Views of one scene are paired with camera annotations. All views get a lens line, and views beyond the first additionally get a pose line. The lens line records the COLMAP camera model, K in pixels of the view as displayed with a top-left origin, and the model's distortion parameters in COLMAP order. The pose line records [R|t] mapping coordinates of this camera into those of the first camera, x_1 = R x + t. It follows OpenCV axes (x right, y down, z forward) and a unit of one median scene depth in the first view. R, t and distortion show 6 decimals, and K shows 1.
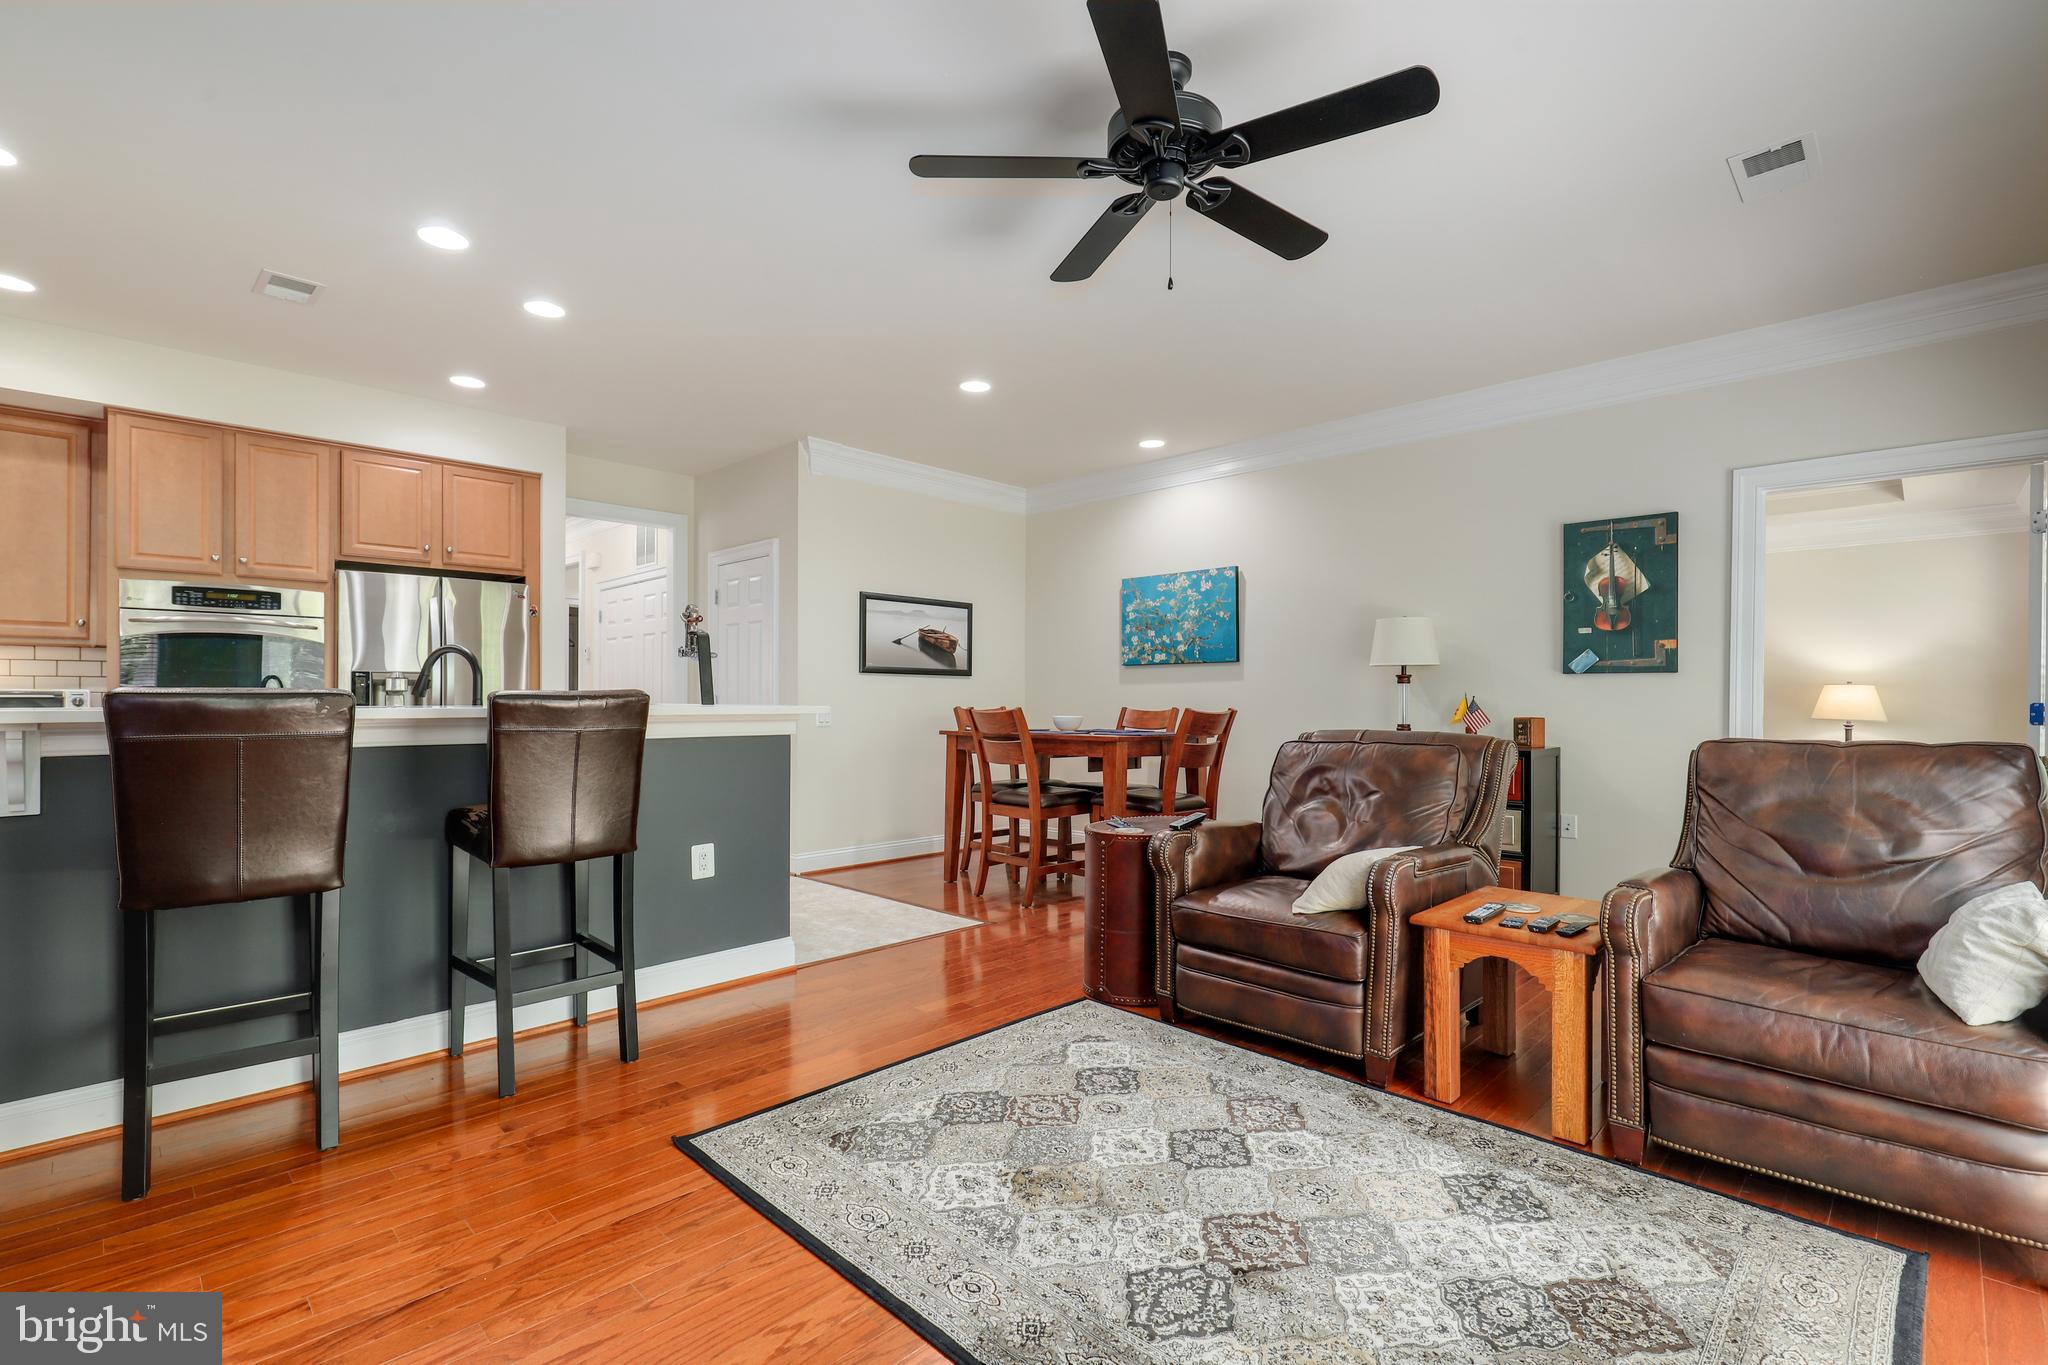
lens RADIAL K [[926.1, 0, 1022.2], [0, 926.1, 690.2], [0, 0, 1]] dist [-0.002493, -0.000436]
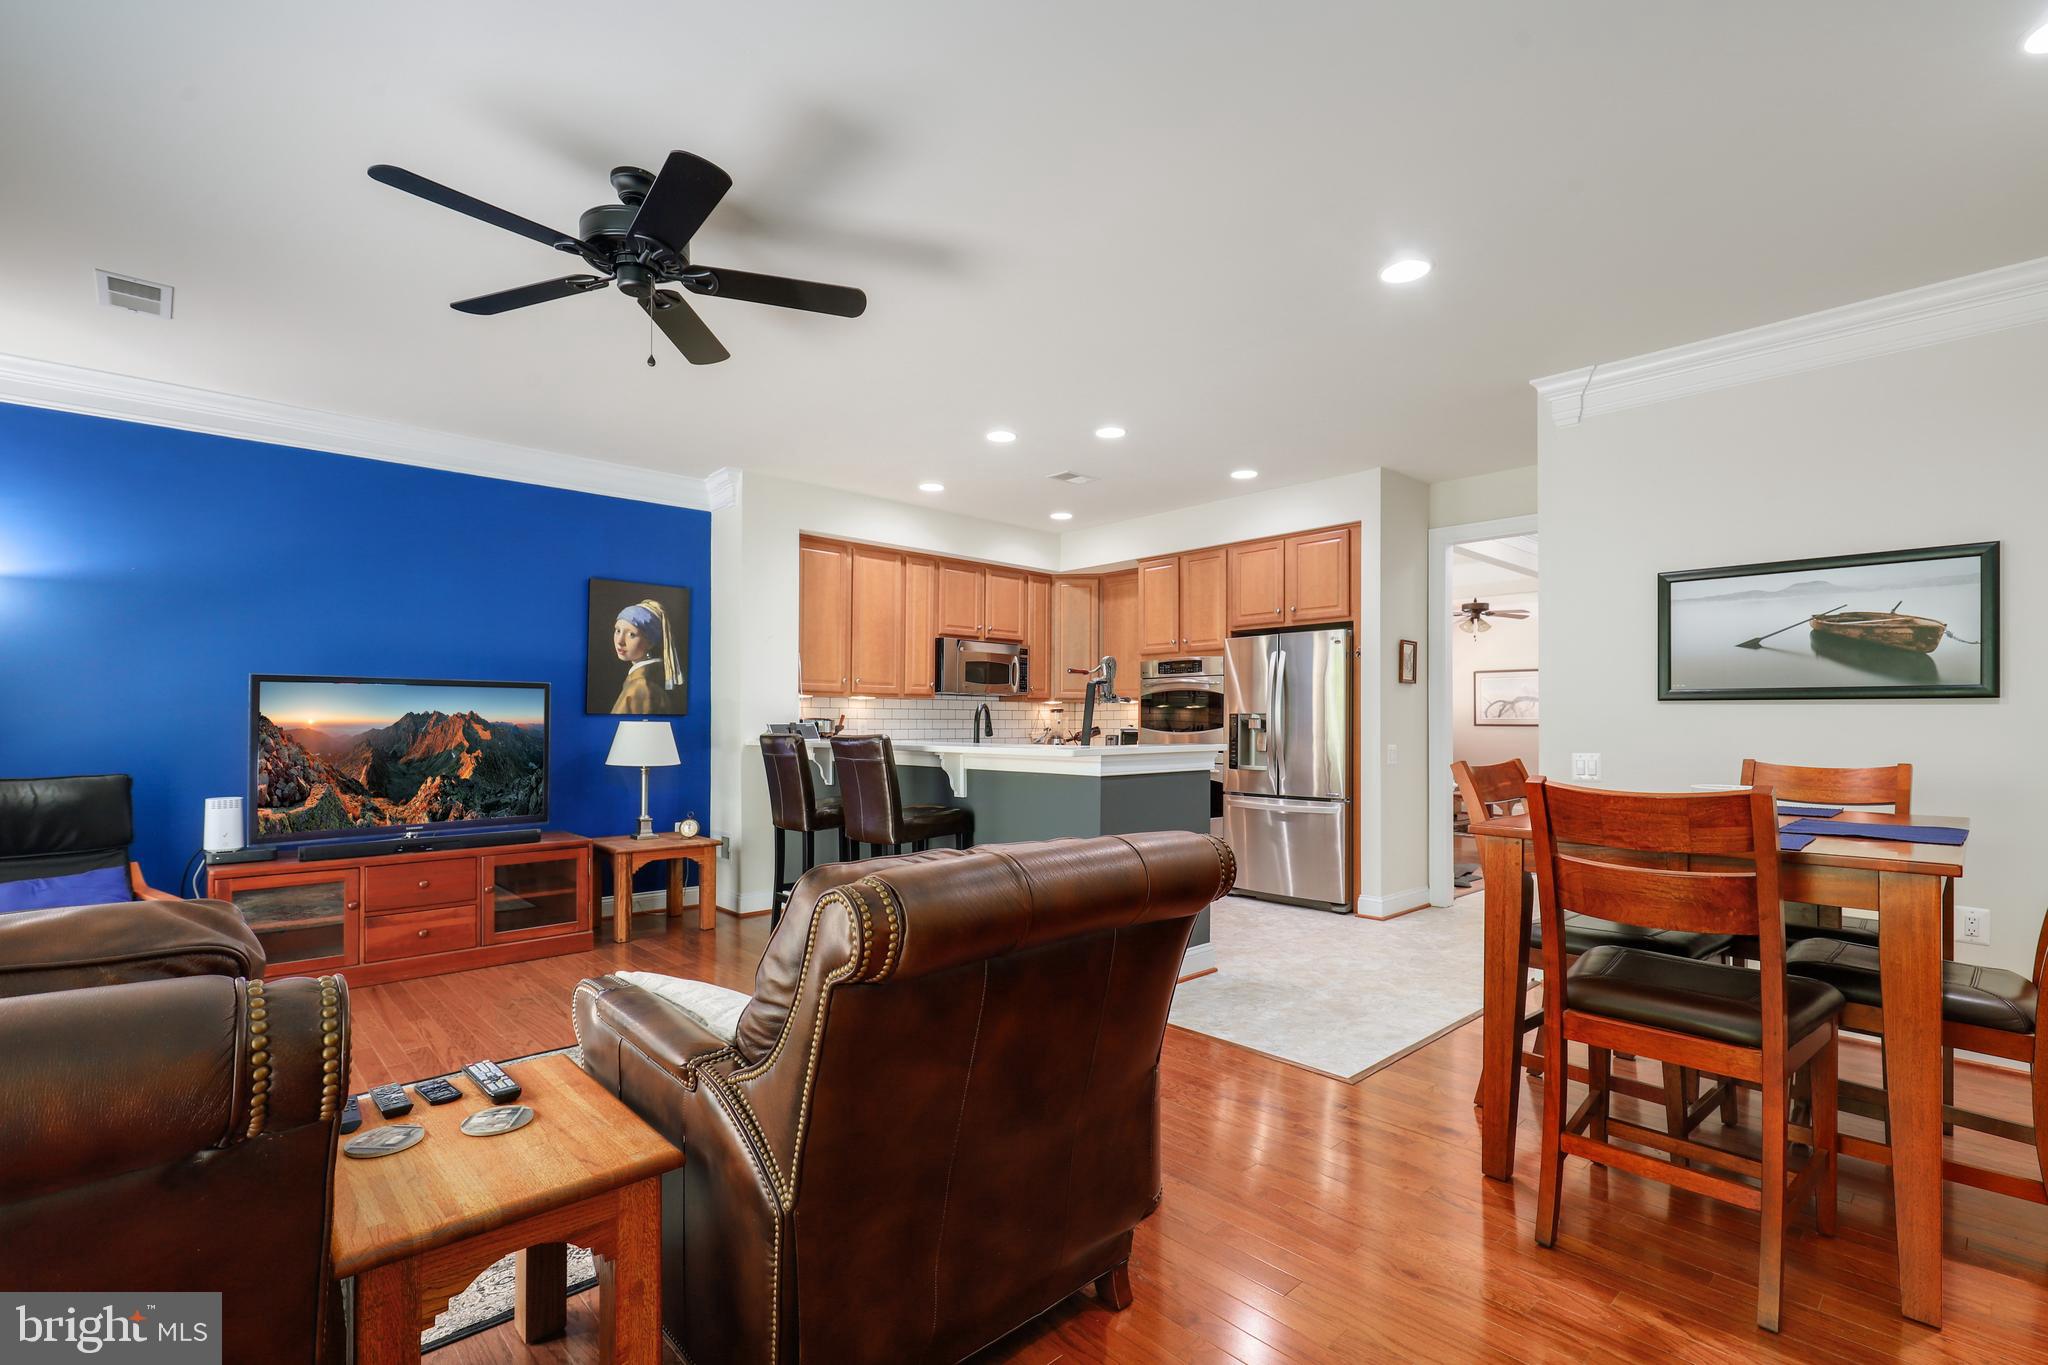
lens RADIAL K [[939.0, 0, 1016.3], [0, 939.0, 718.5], [0, 0, 1]] dist [-0.004594, -0.000244]
pose [[-0.064132, -0.006744, -0.997919, 0.655956], [0.006576, 0.999953, -0.007181, -0.007085], [0.997920, -0.007023, -0.064084, 0.803185]]
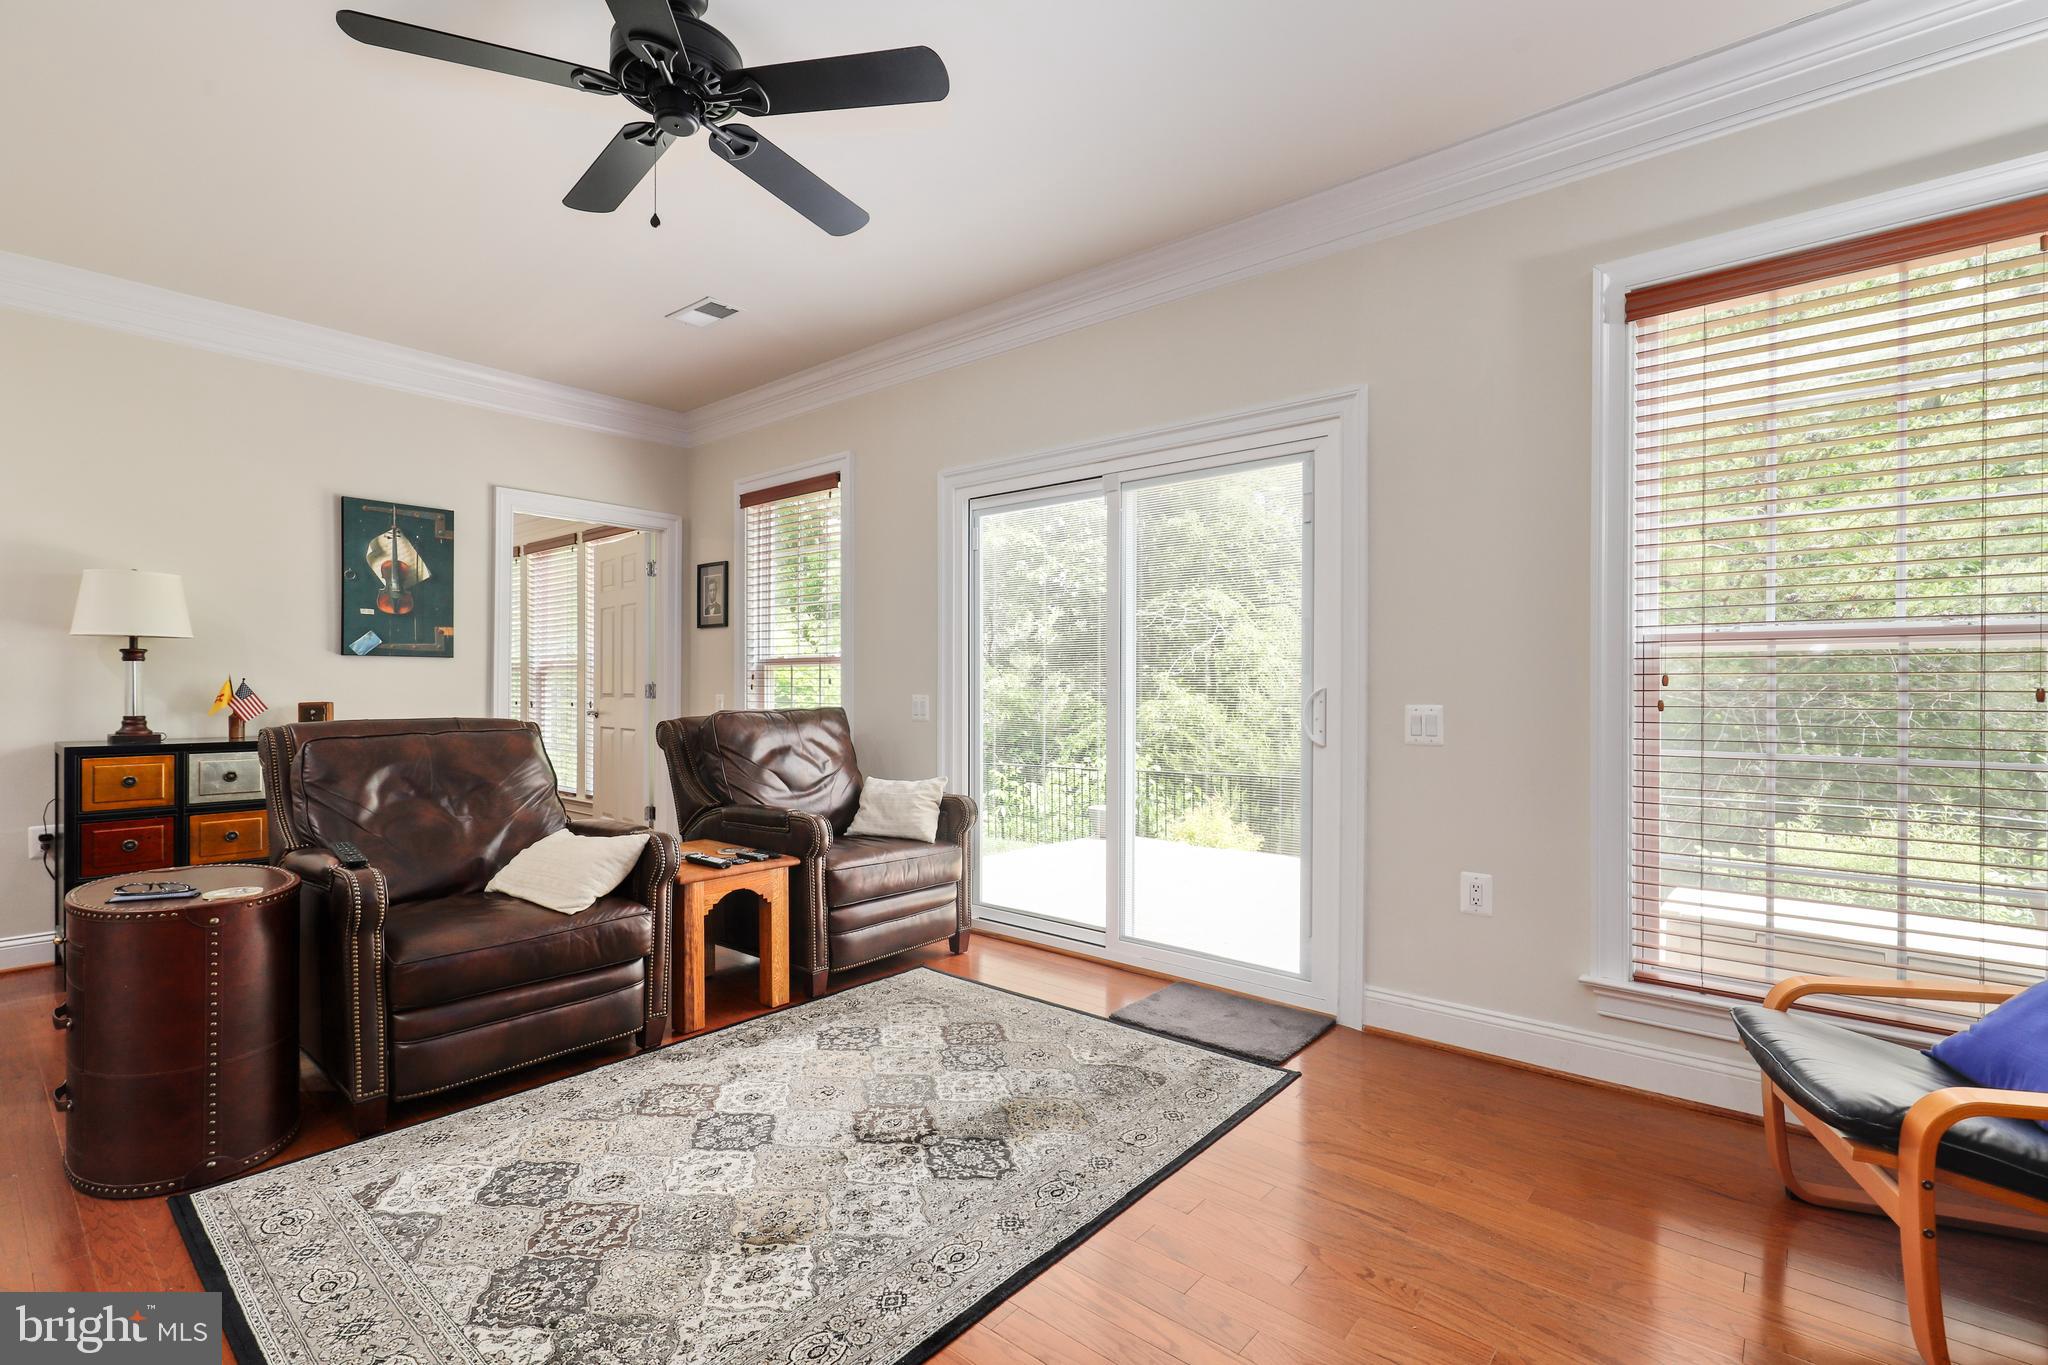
lens RADIAL K [[926.1, 0, 1022.2], [0, 926.1, 690.2], [0, 0, 1]] dist [-0.002493, -0.000436]
pose [[-0.079388, -0.009817, 0.996795, -0.409423], [-0.011717, 0.999892, 0.008915, 0.001450], [-0.996775, -0.010972, -0.079494, 0.385436]]
